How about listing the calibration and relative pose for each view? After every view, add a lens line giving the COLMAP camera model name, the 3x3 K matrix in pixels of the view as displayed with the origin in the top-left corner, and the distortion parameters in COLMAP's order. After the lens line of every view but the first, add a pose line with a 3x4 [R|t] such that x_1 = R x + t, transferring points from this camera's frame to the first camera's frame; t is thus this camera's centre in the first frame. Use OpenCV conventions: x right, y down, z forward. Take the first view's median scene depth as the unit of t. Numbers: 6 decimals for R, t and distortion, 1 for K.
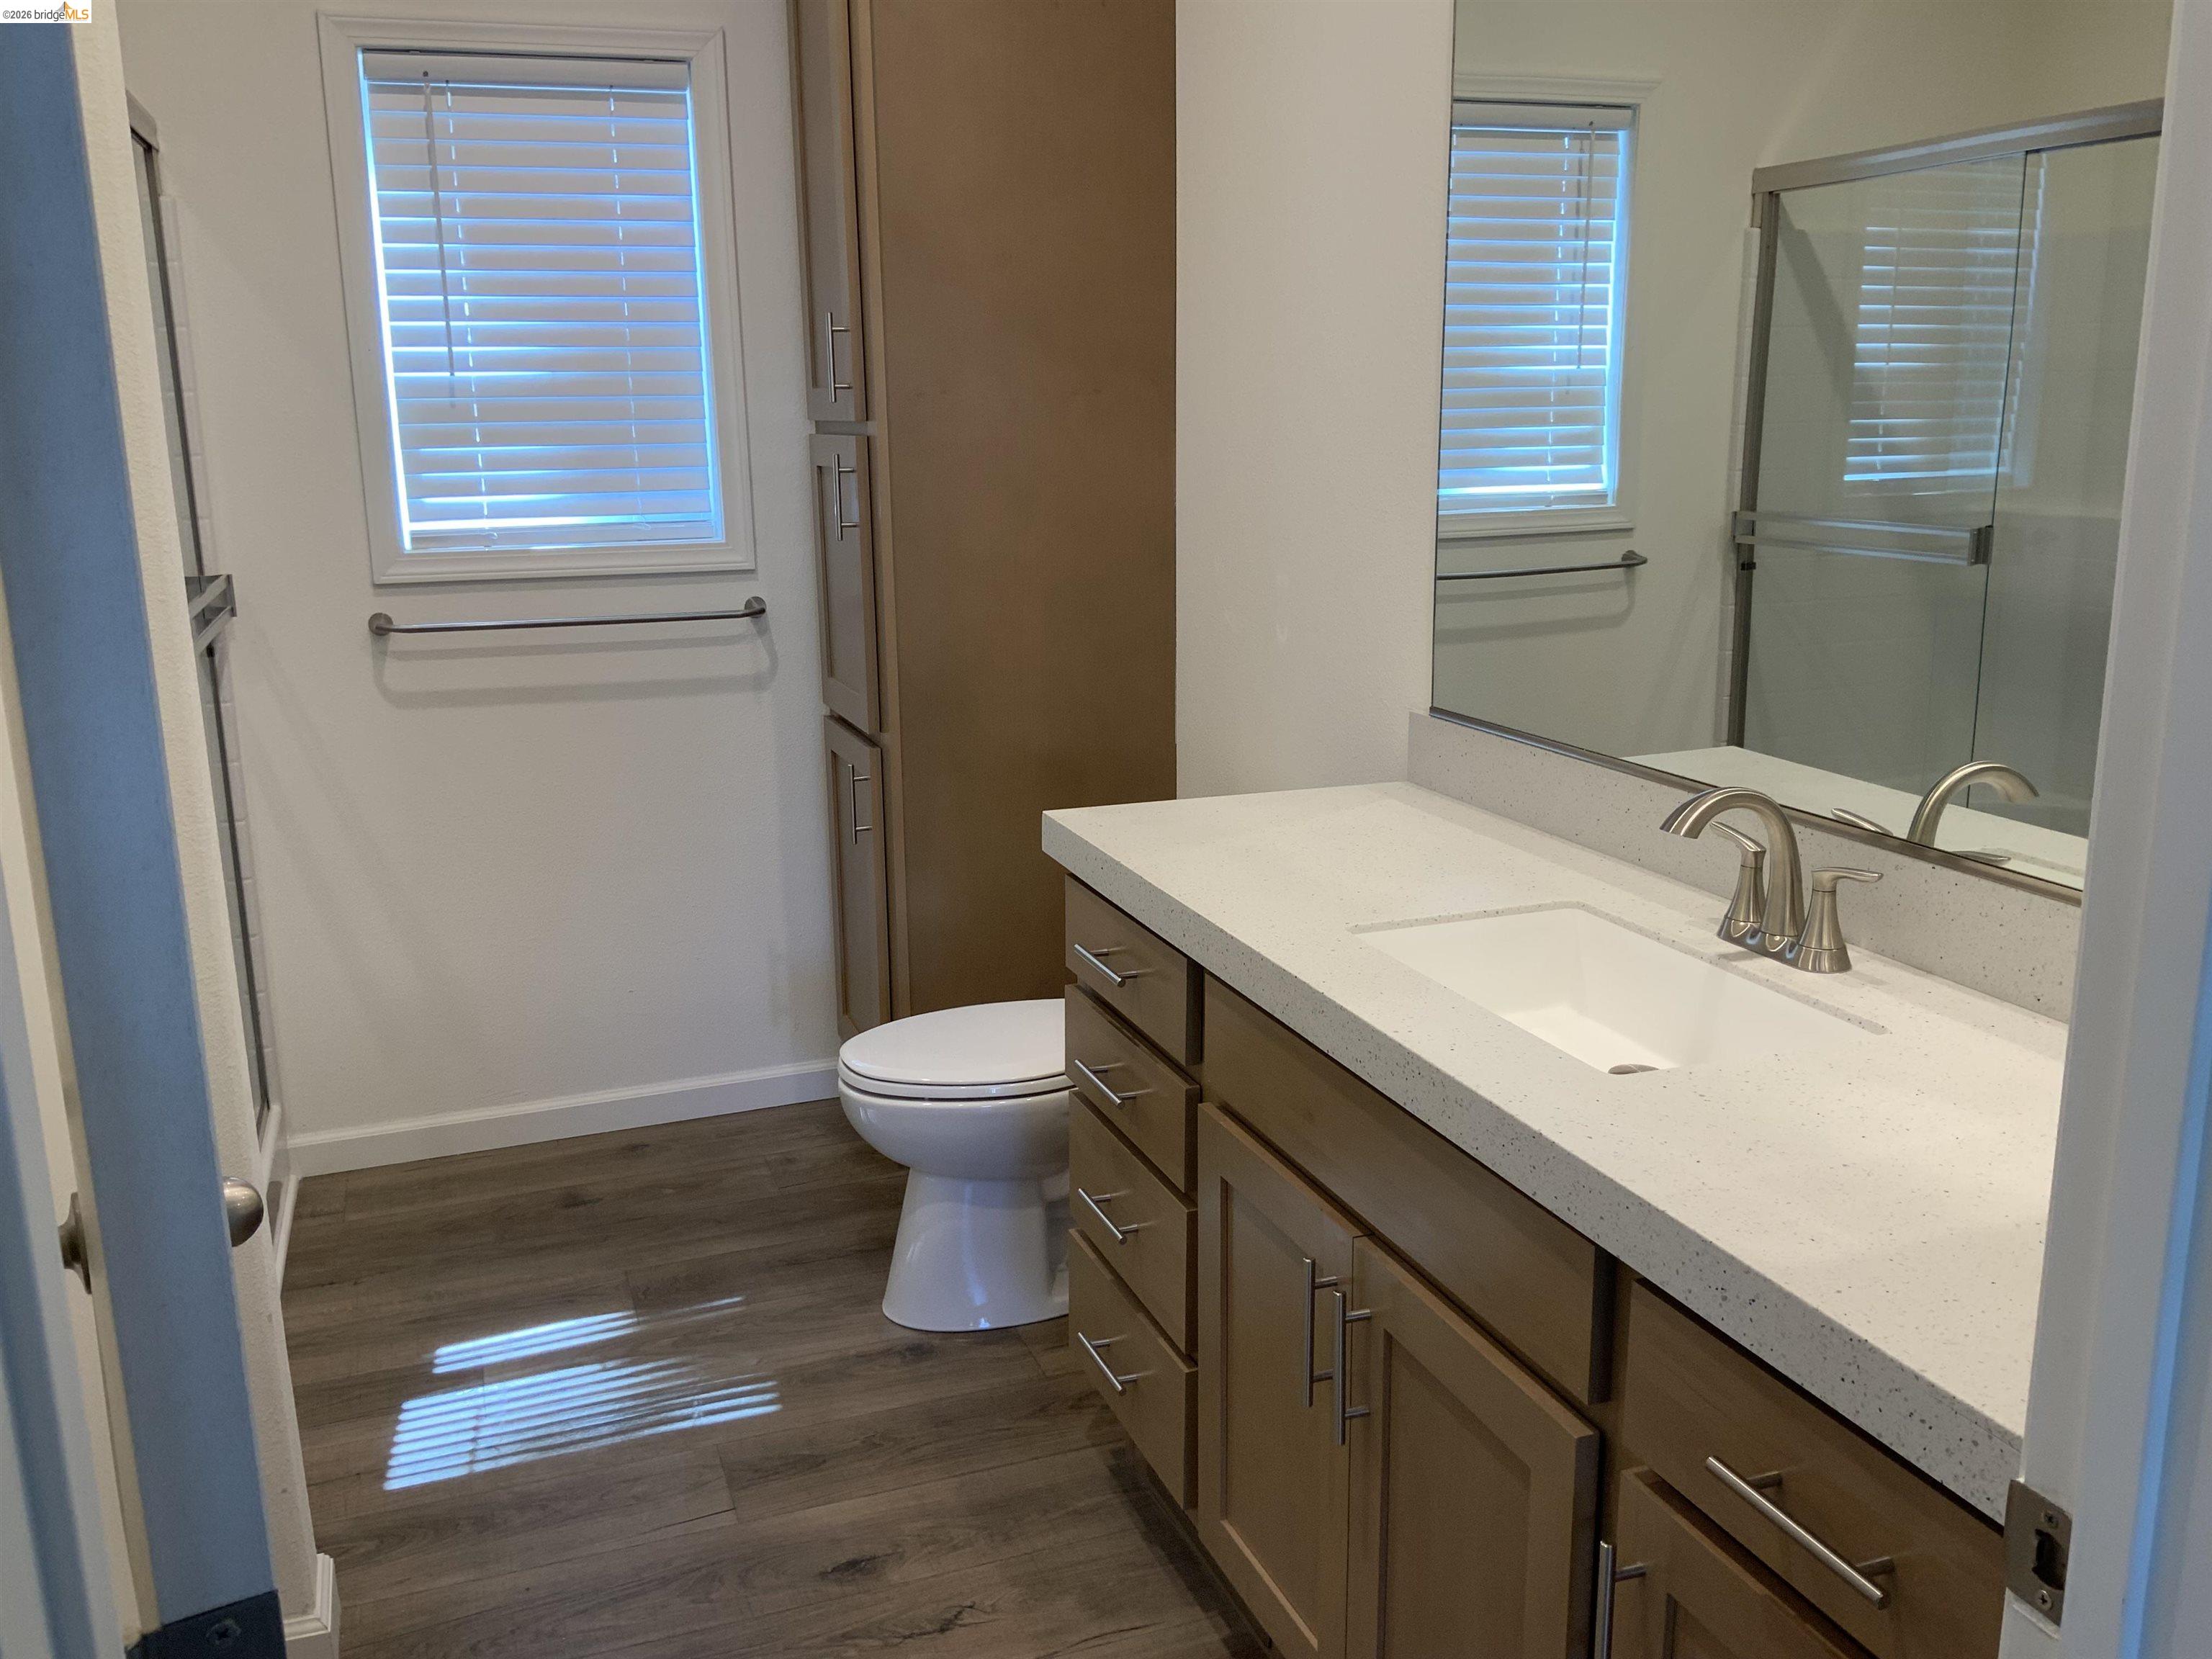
lens RADIAL K [[1822.1, 0, 1106.0], [0, 1822.1, 829.5], [0, 0, 1]] dist [0.122449, -0.351602]
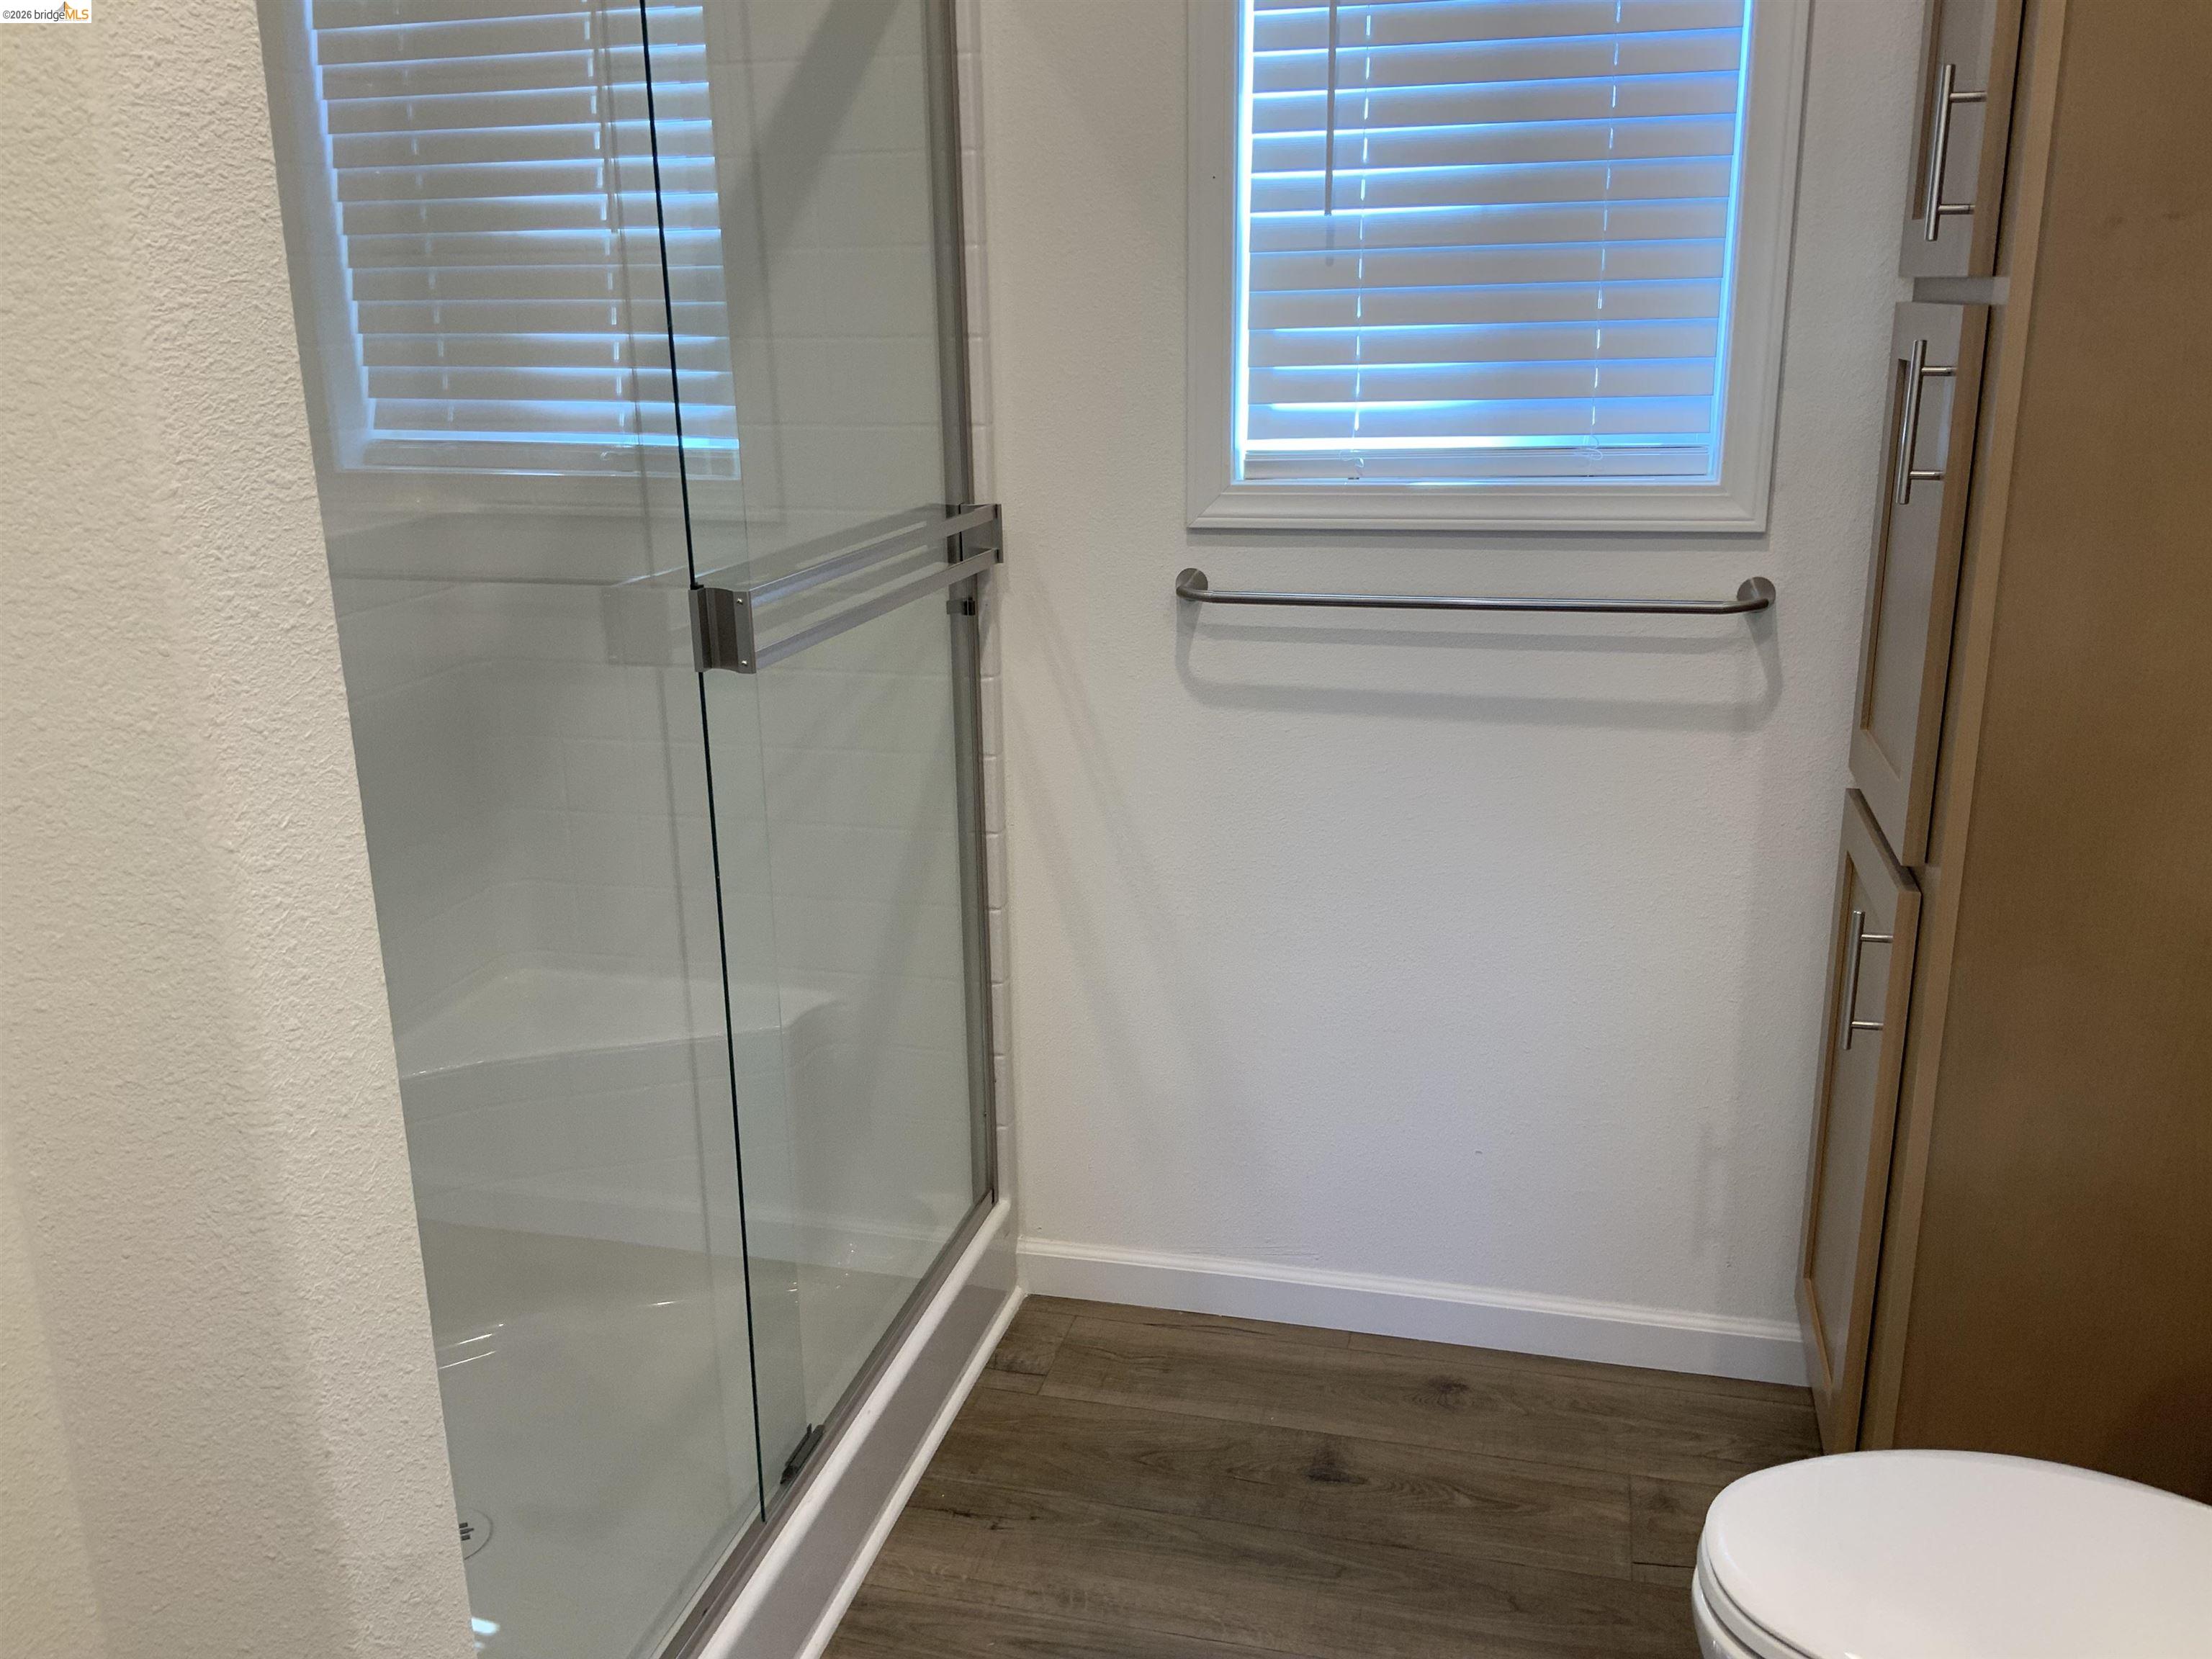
lens RADIAL K [[1815.8, 0, 1106.0], [0, 1815.8, 829.5], [0, 0, 1]] dist [0.076825, -0.132990]
pose [[0.820562, 0.159392, -0.548883, -0.026269], [-0.120671, 0.986994, 0.106217, -0.089203], [0.558675, -0.020923, 0.829123, 0.406793]]
